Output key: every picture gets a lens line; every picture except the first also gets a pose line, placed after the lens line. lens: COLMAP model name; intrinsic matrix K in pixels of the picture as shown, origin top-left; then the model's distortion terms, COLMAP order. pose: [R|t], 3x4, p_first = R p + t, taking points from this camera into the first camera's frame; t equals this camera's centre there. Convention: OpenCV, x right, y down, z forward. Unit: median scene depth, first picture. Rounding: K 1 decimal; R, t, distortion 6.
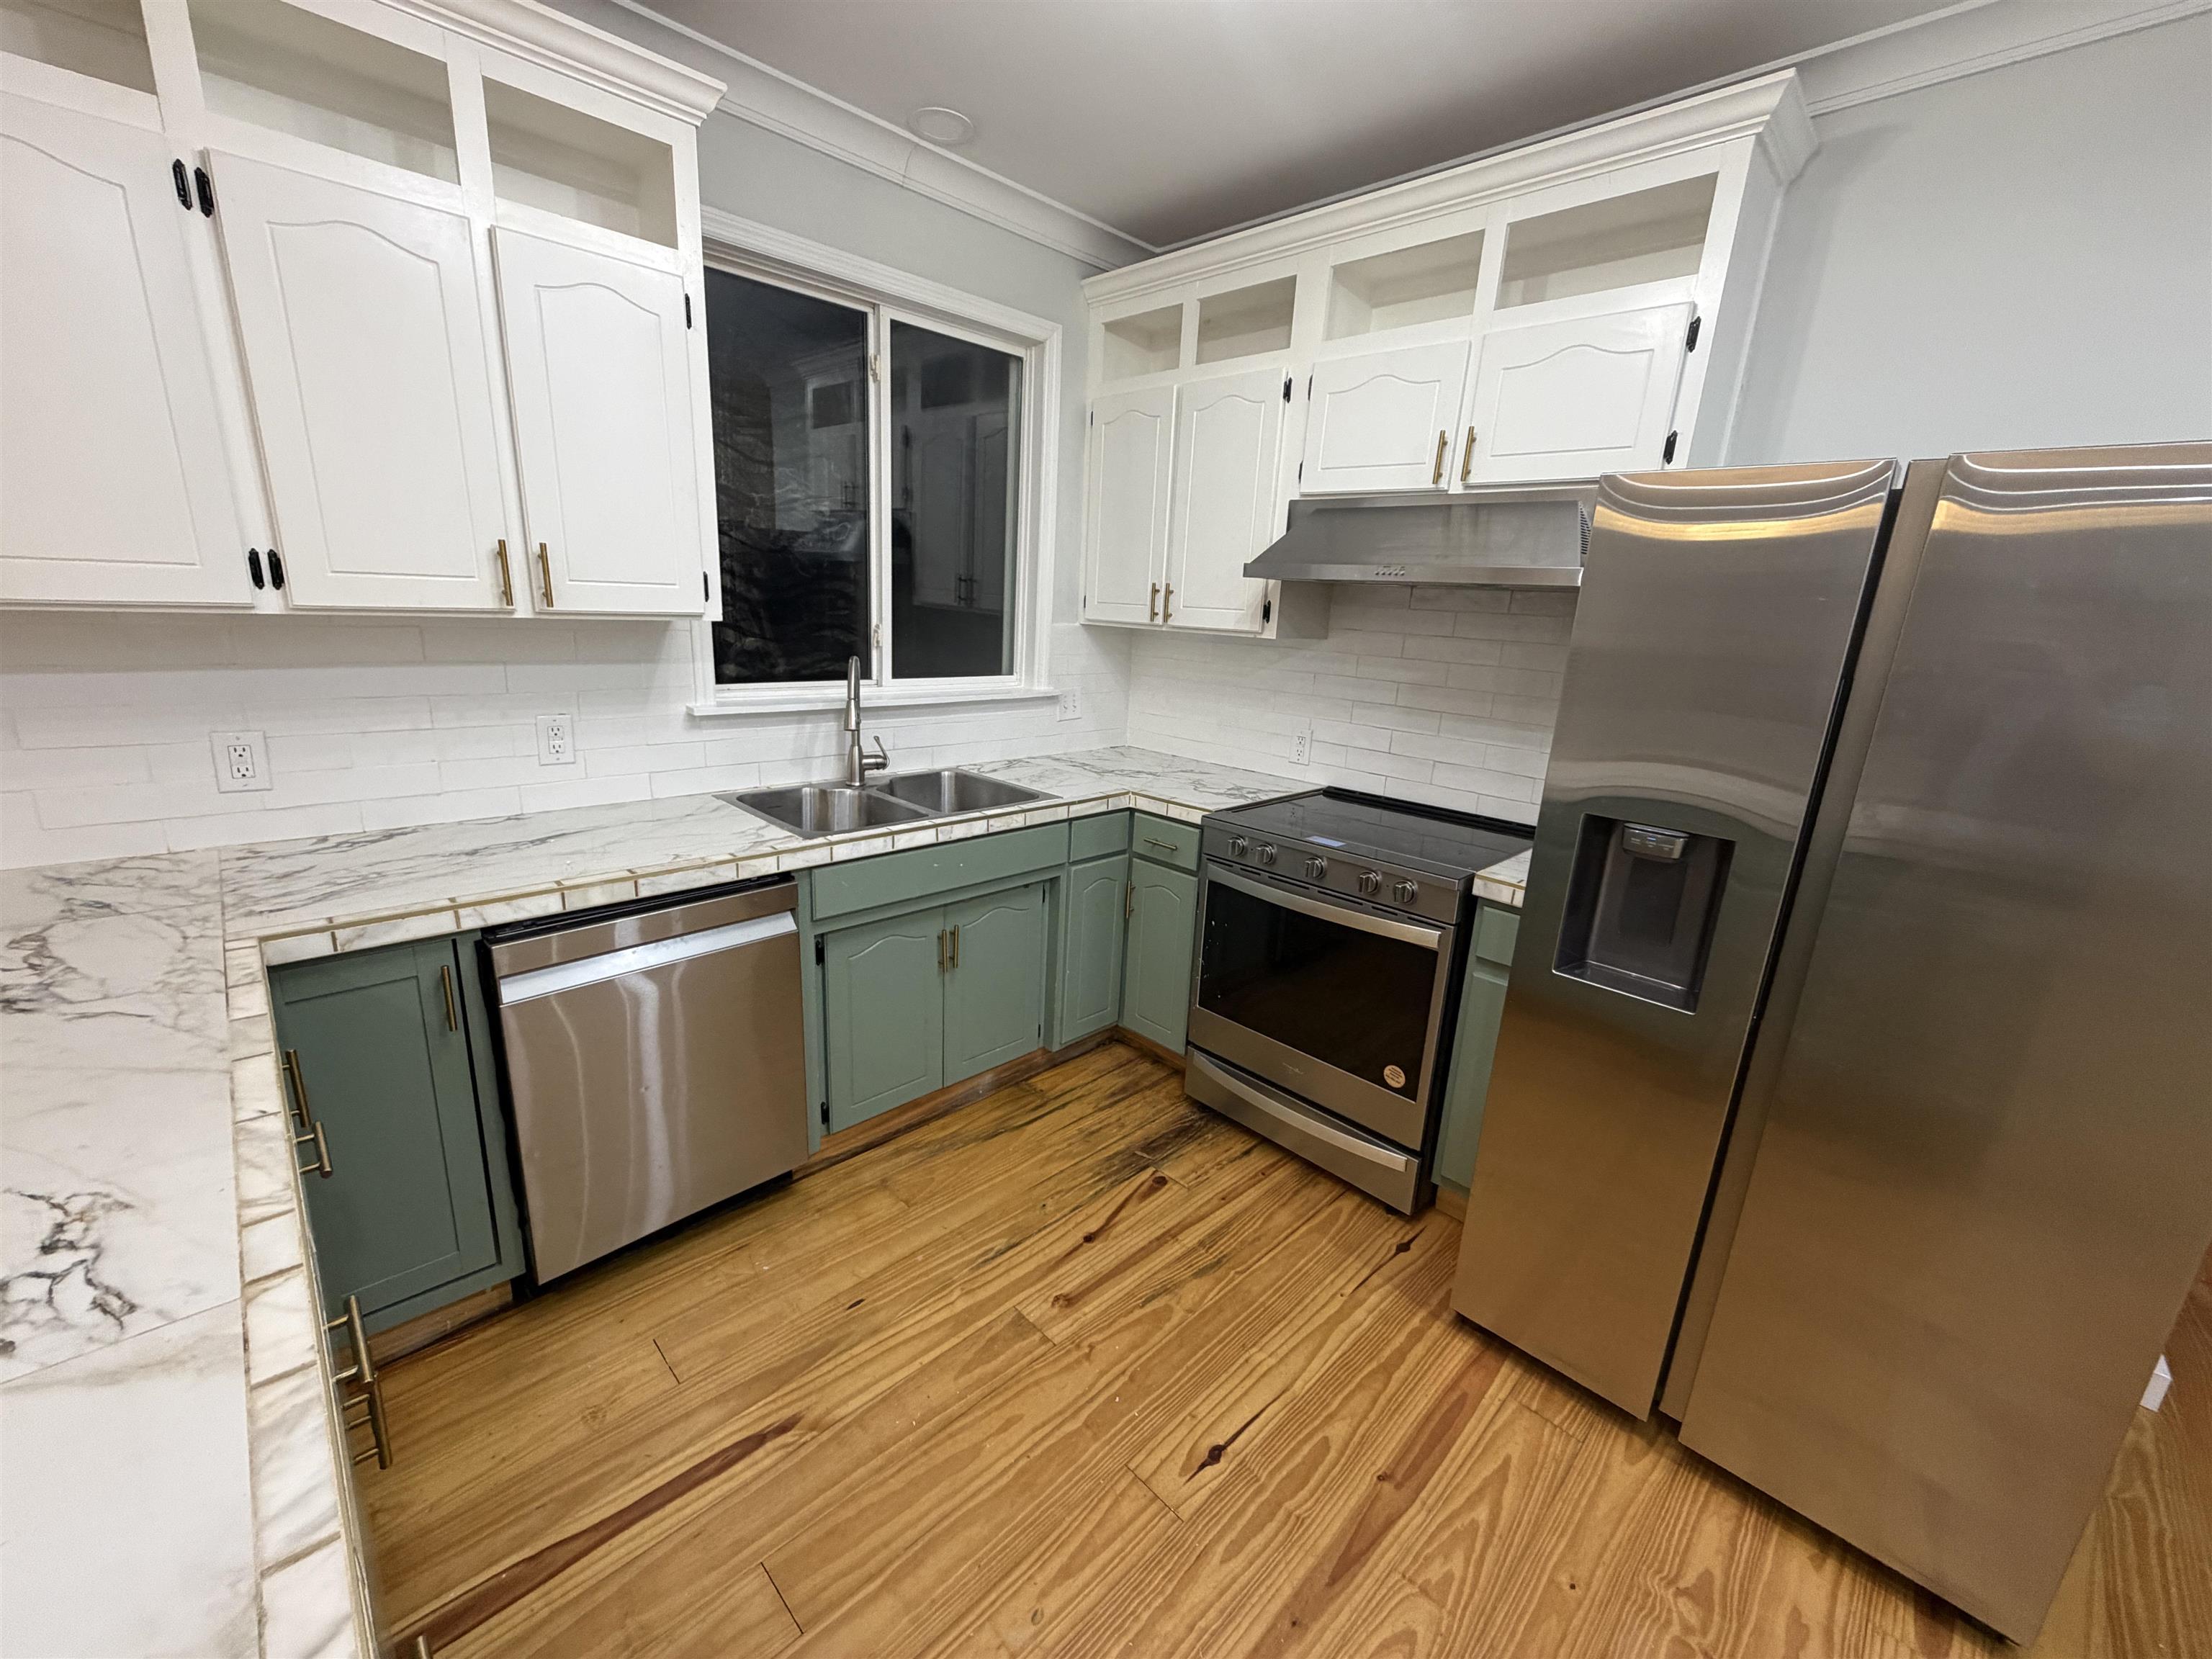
lens RADIAL K [[878.2, 0, 1106.0], [0, 878.2, 829.5], [0, 0, 1]] dist [0.000656, 0.000112]
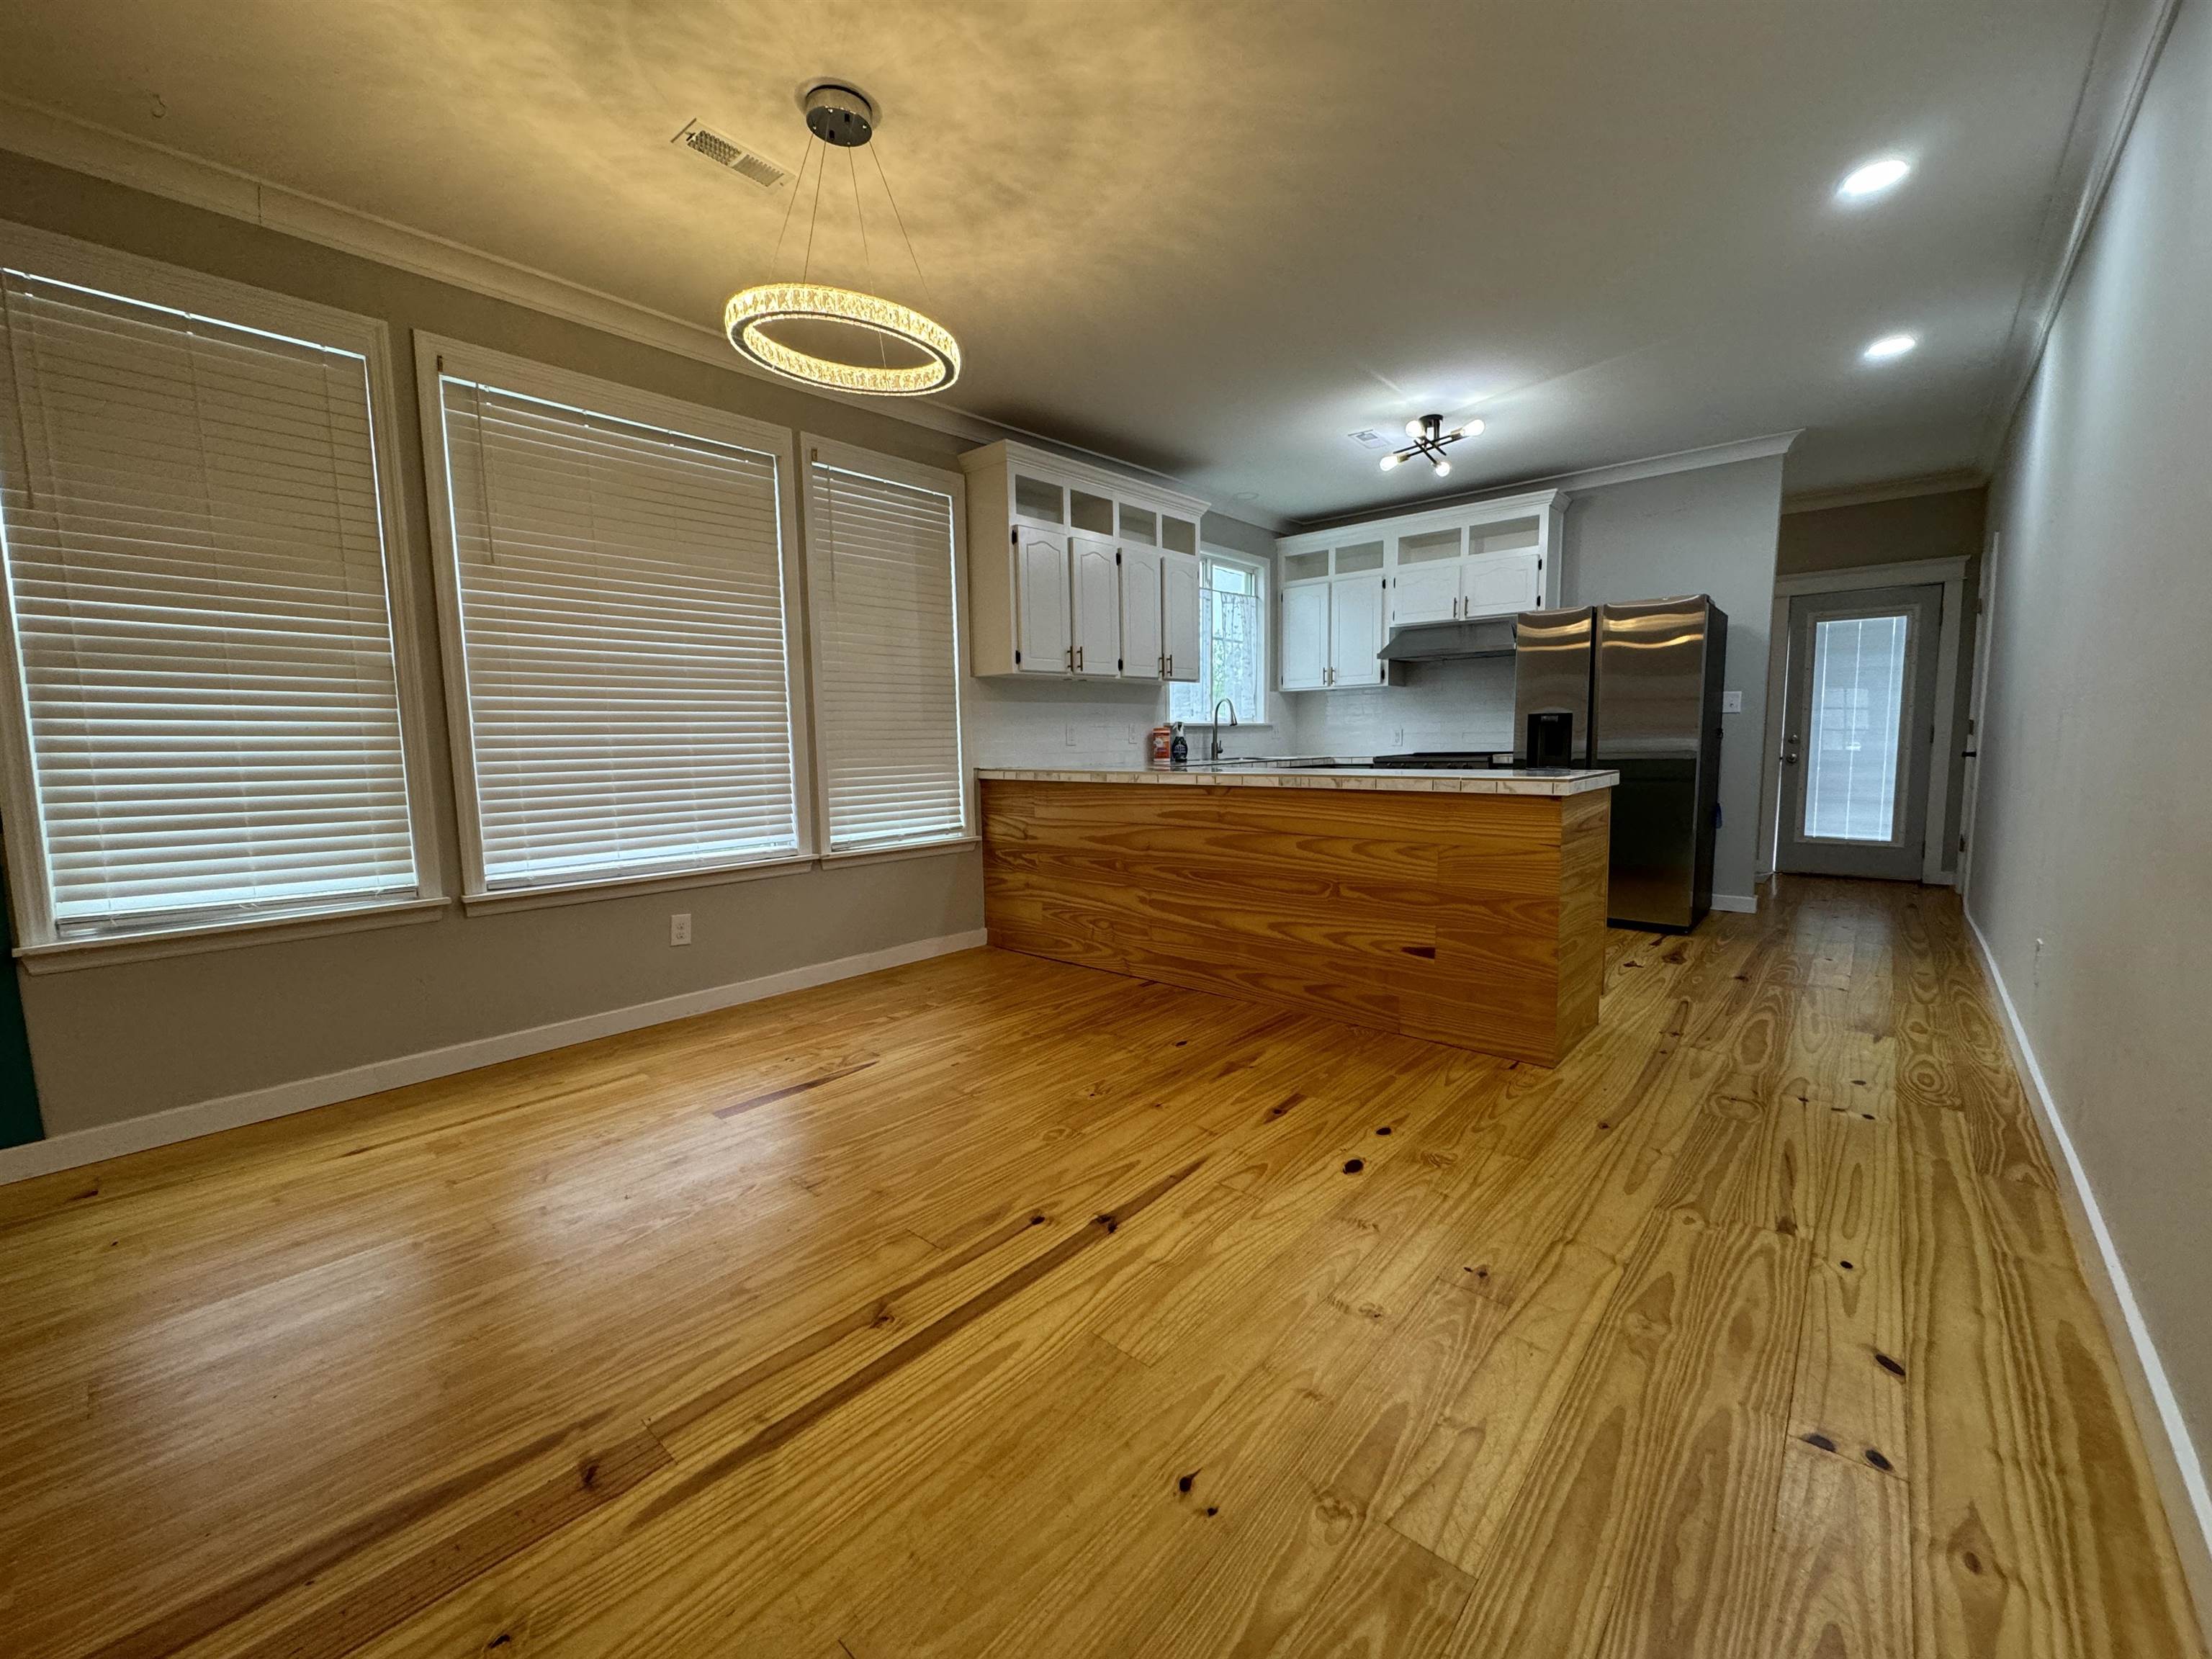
lens RADIAL K [[878.0, 0, 1100.9], [0, 878.0, 827.7], [0, 0, 1]] dist [-0.002598, 0.000374]
pose [[0.996043, -0.069549, 0.055327, -0.779395], [0.077072, 0.985965, -0.148098, 0.477967], [-0.044250, 0.151776, 0.987424, -1.302106]]
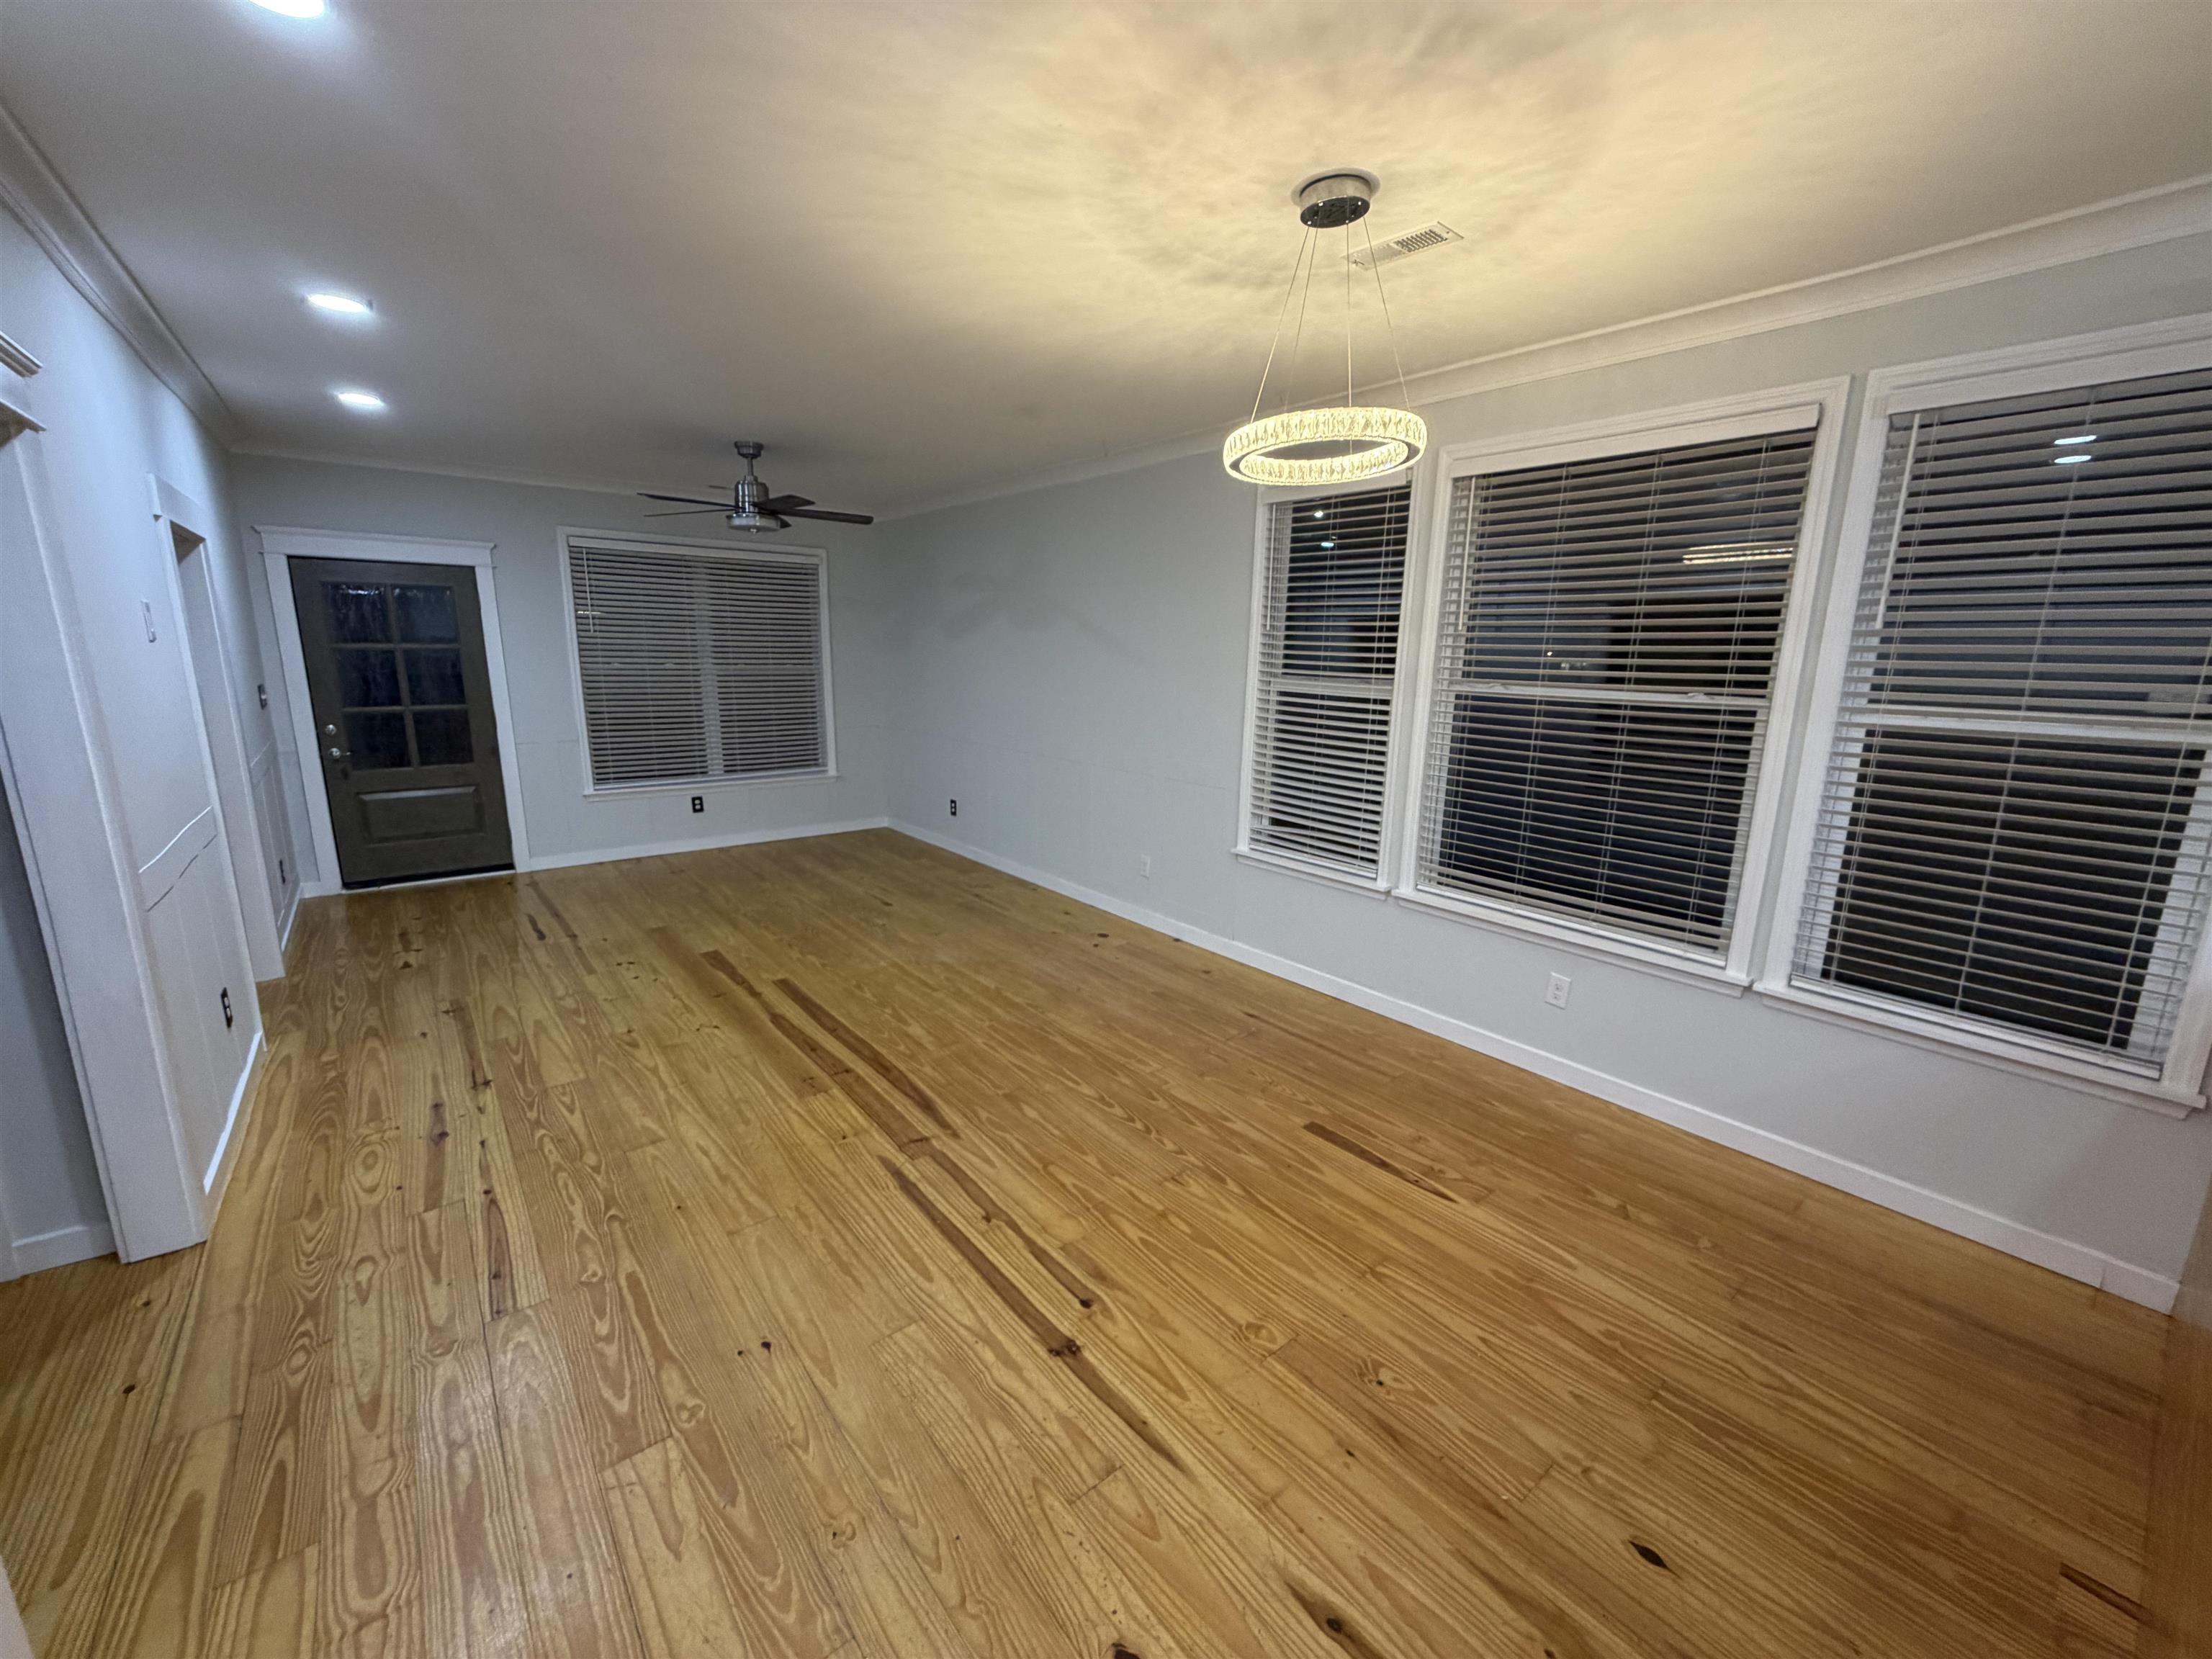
lens RADIAL K [[880.6, 0, 1094.1], [0, 880.6, 826.4], [0, 0, 1]] dist [-0.000069, 0.000216]
pose [[-0.105897, 0.153045, -0.982529, 0.007802], [-0.271833, 0.945992, 0.176652, 0.080449], [0.956500, 0.285791, -0.058575, -0.502426]]
